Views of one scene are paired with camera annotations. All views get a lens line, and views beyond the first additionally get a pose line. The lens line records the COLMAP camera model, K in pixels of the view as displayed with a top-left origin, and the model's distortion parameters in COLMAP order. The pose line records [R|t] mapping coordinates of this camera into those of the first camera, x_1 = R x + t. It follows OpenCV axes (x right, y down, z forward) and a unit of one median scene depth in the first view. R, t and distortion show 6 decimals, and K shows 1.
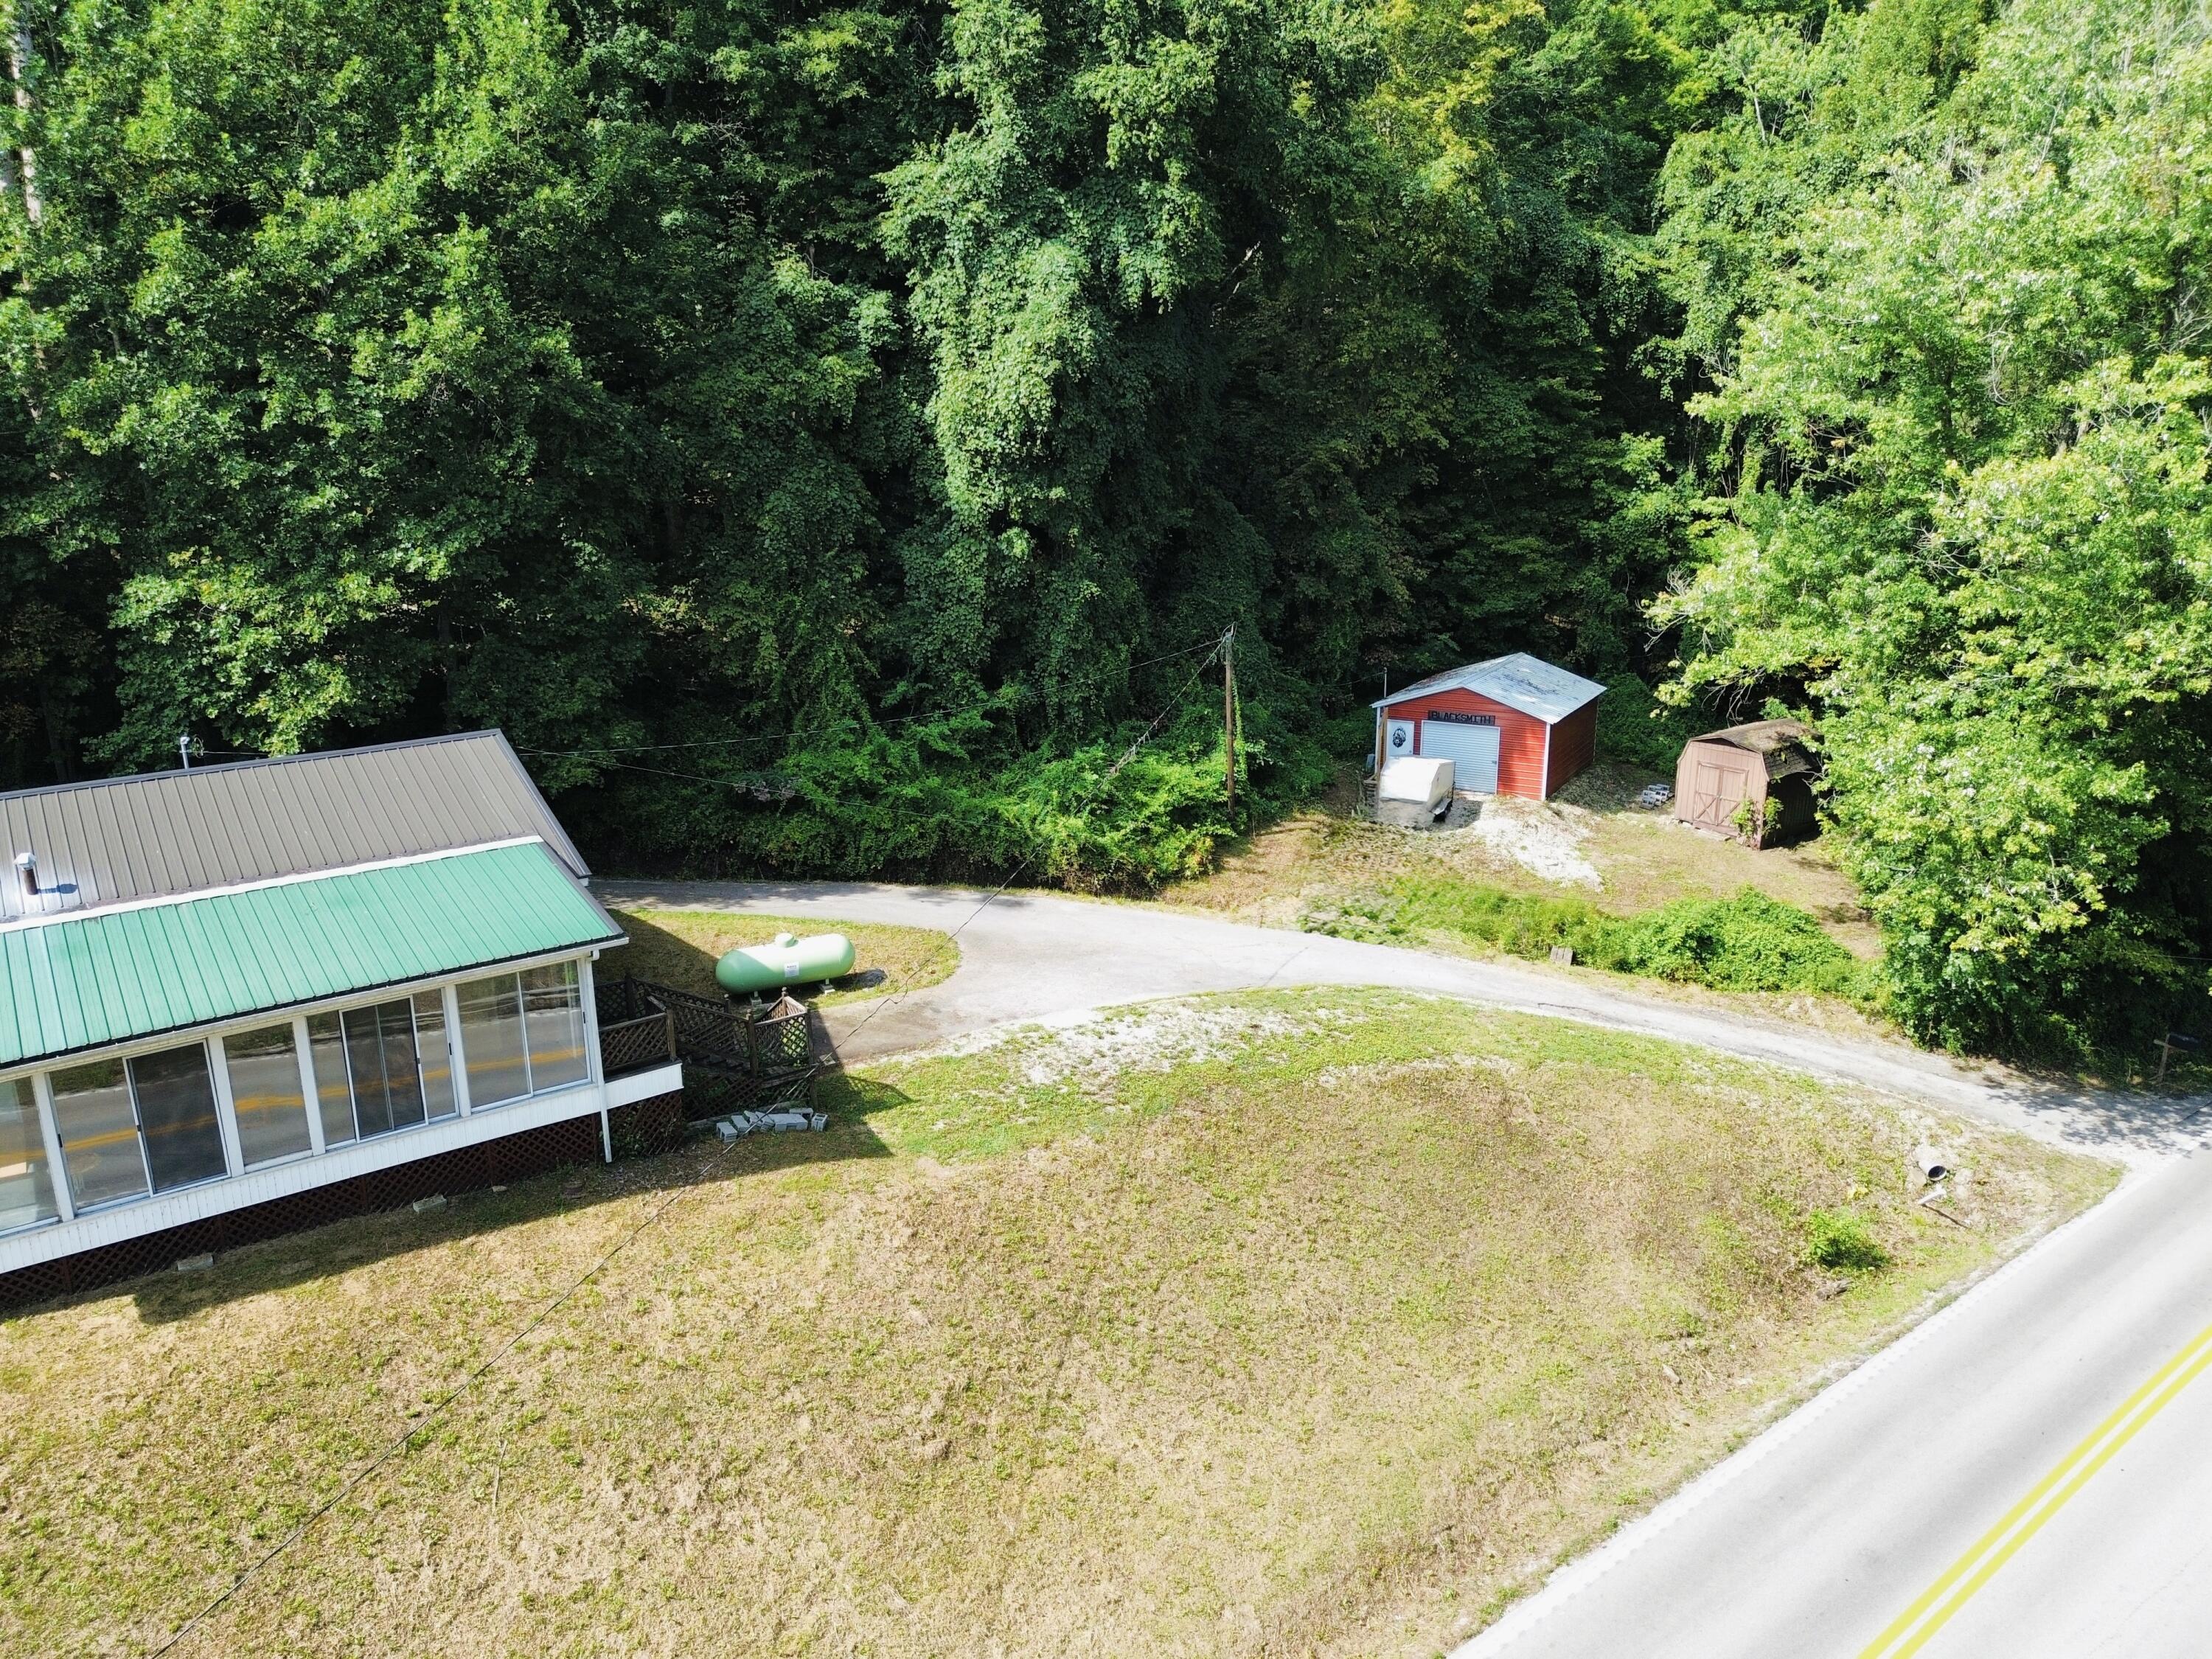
lens RADIAL K [[1569.2, 0, 1107.4], [0, 1569.2, 822.2], [0, 0, 1]] dist [0.066230, -0.061845]
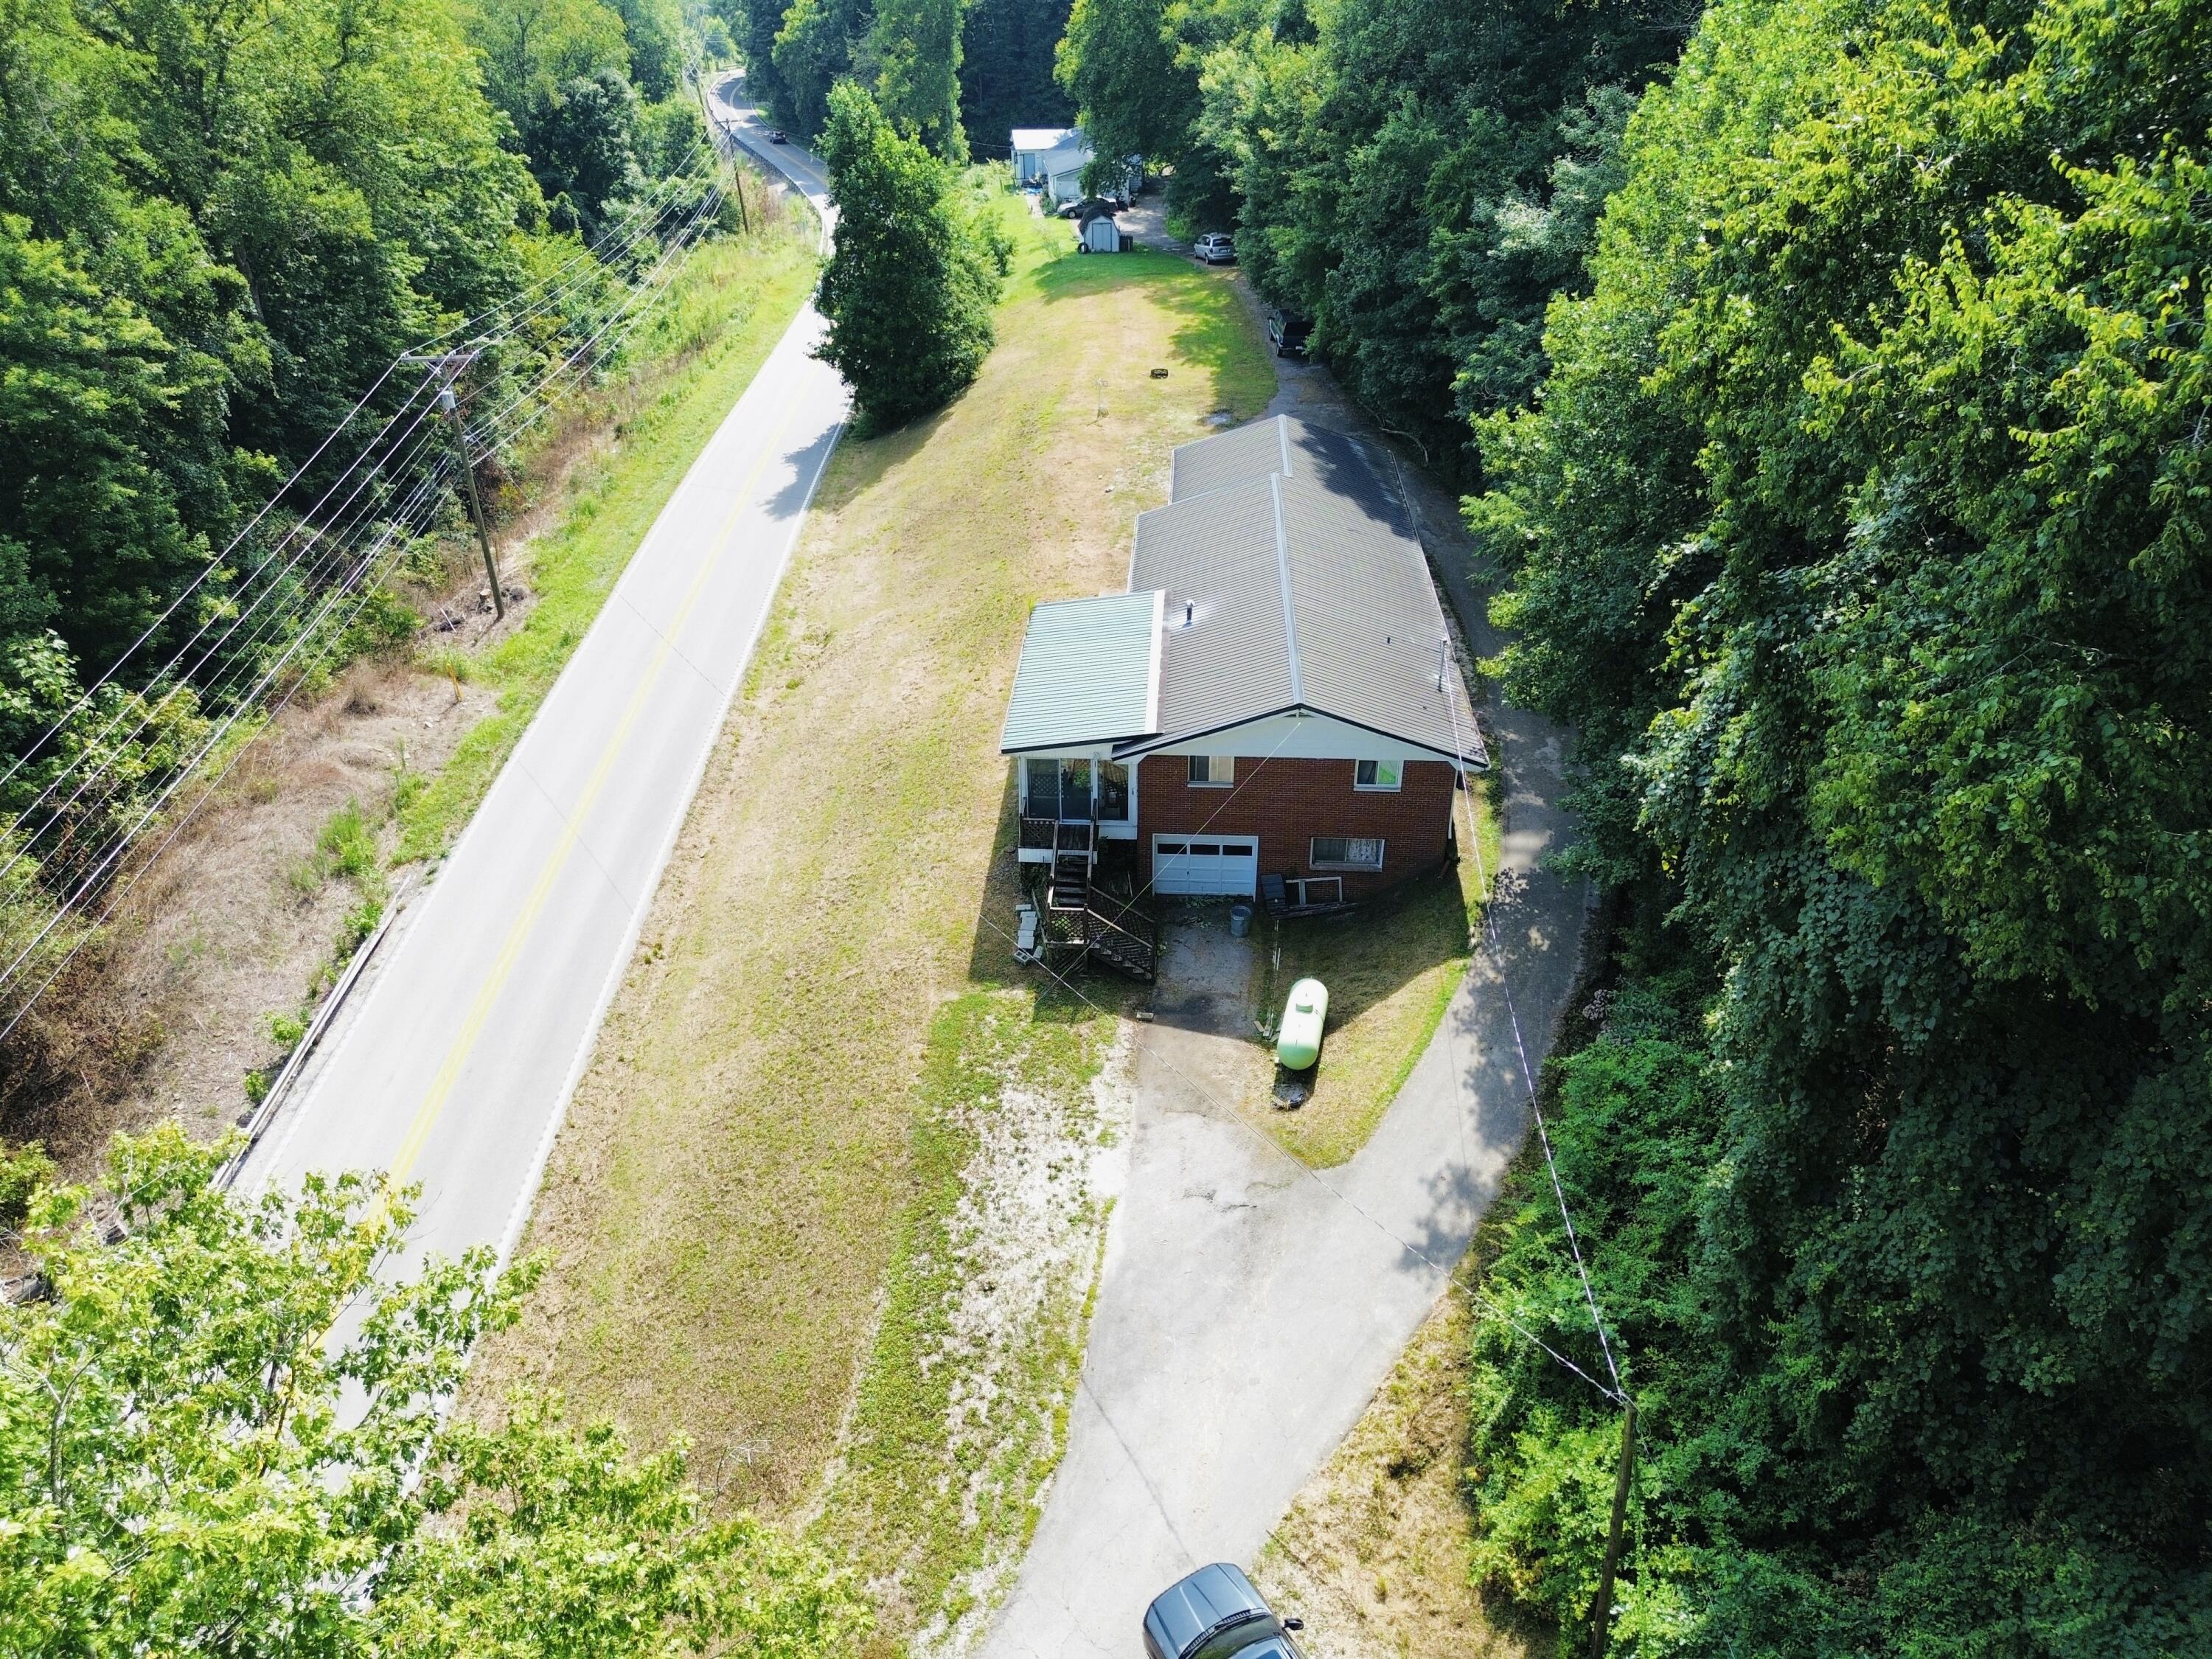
lens RADIAL K [[1569.2, 0, 1107.4], [0, 1569.2, 822.2], [0, 0, 1]] dist [0.066230, -0.061845]
pose [[-0.621888, 0.415220, -0.663964, 0.596738], [-0.196125, 0.738257, 0.645377, -0.749792], [0.758149, 0.531572, -0.377678, 1.321124]]
